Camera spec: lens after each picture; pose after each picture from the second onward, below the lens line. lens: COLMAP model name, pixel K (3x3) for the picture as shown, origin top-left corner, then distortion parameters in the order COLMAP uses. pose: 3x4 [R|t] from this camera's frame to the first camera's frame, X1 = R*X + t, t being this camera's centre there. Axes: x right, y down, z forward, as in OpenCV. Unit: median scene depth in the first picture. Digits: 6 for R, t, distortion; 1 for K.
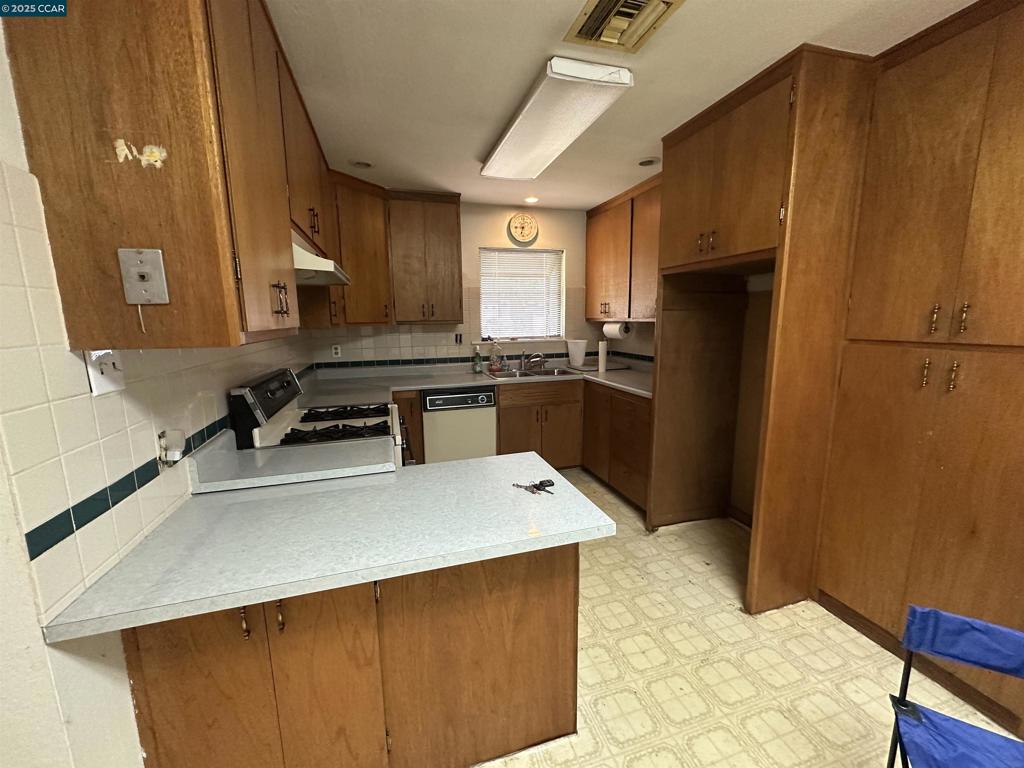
lens RADIAL K [[408.5, 0, 512.0], [0, 408.5, 384.0], [0, 0, 1]] dist [-0.000898, -0.000068]
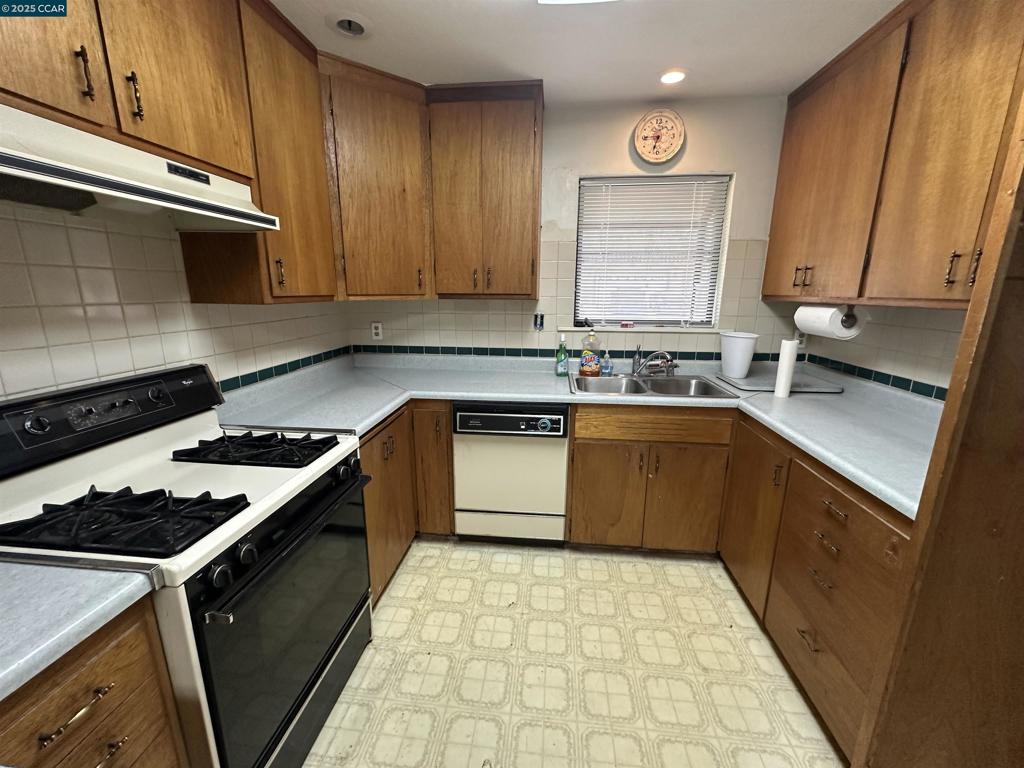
lens RADIAL K [[408.5, 0, 512.0], [0, 408.5, 384.0], [0, 0, 1]] dist [-0.000898, -0.000068]
pose [[0.921364, 0.104821, -0.374300, 0.232551], [-0.078878, 0.993338, 0.084016, -0.157035], [0.380613, -0.047885, 0.923494, 0.912656]]
